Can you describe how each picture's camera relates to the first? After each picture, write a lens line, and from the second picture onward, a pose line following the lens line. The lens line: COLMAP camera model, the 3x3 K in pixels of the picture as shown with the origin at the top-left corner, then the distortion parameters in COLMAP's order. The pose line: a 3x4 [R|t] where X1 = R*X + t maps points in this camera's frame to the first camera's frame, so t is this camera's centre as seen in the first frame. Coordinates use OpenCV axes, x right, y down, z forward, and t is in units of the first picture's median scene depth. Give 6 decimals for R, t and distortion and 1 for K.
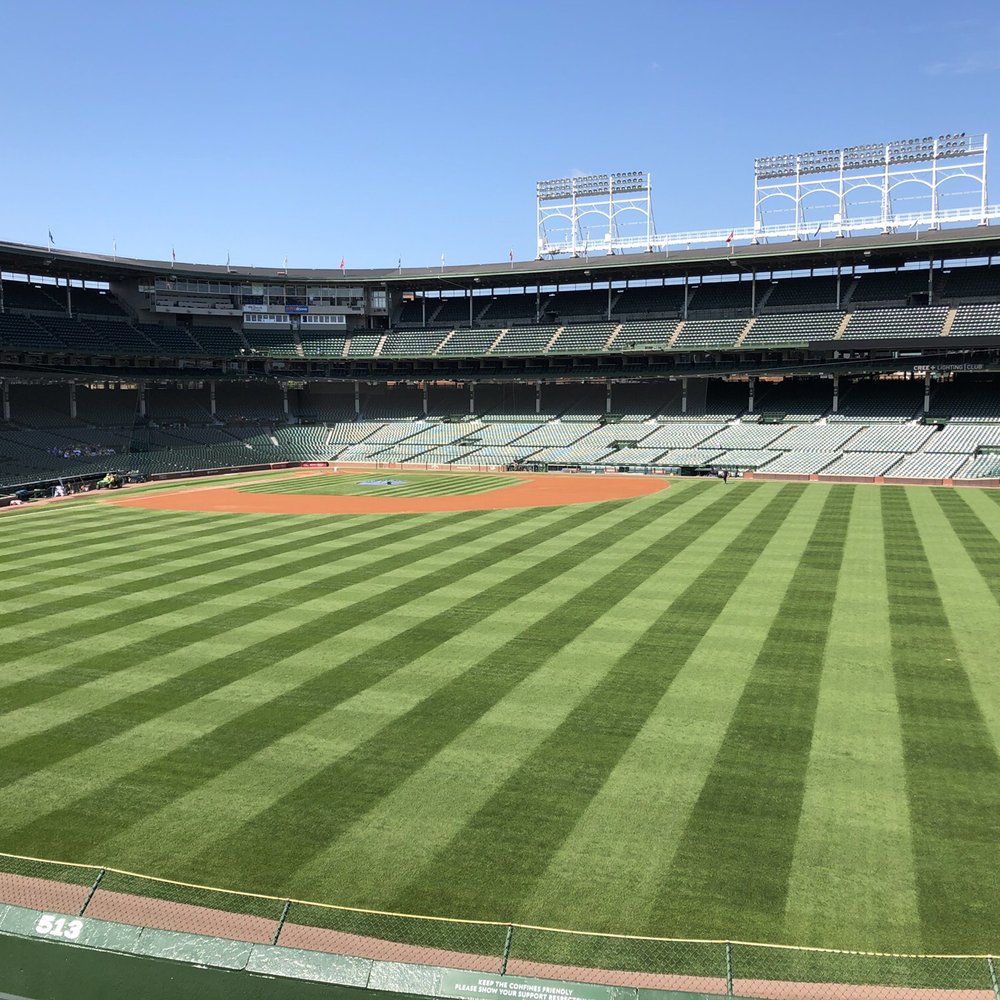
lens RADIAL K [[1095.5, 0, 525.4], [0, 1095.5, 475.3], [0, 0, 1]] dist [0.122031, -0.299468]
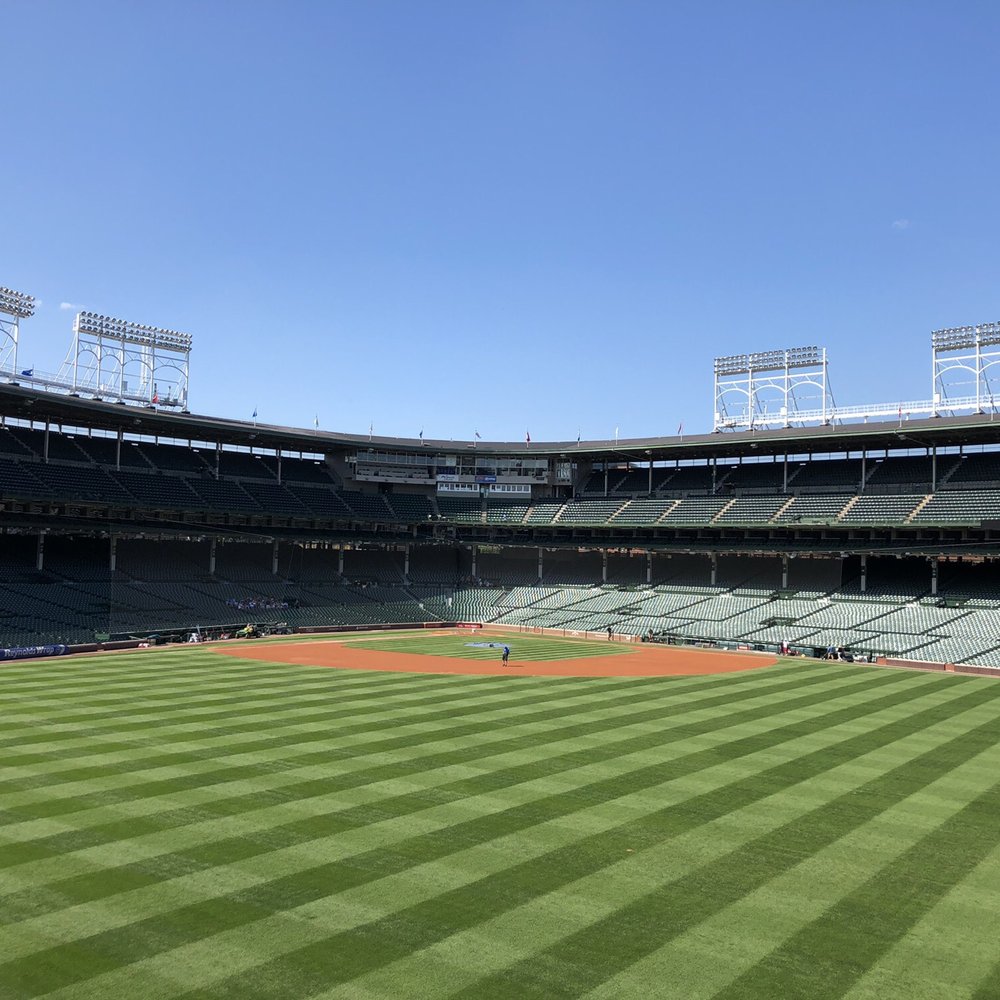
lens RADIAL K [[1095.5, 0, 525.4], [0, 1095.5, 475.3], [0, 0, 1]] dist [0.122031, -0.299468]
pose [[0.959763, 0.011308, -0.280584, 0.133338], [-0.053962, 0.987994, -0.144764, -0.002530], [0.275578, 0.154080, 0.948850, 0.003164]]
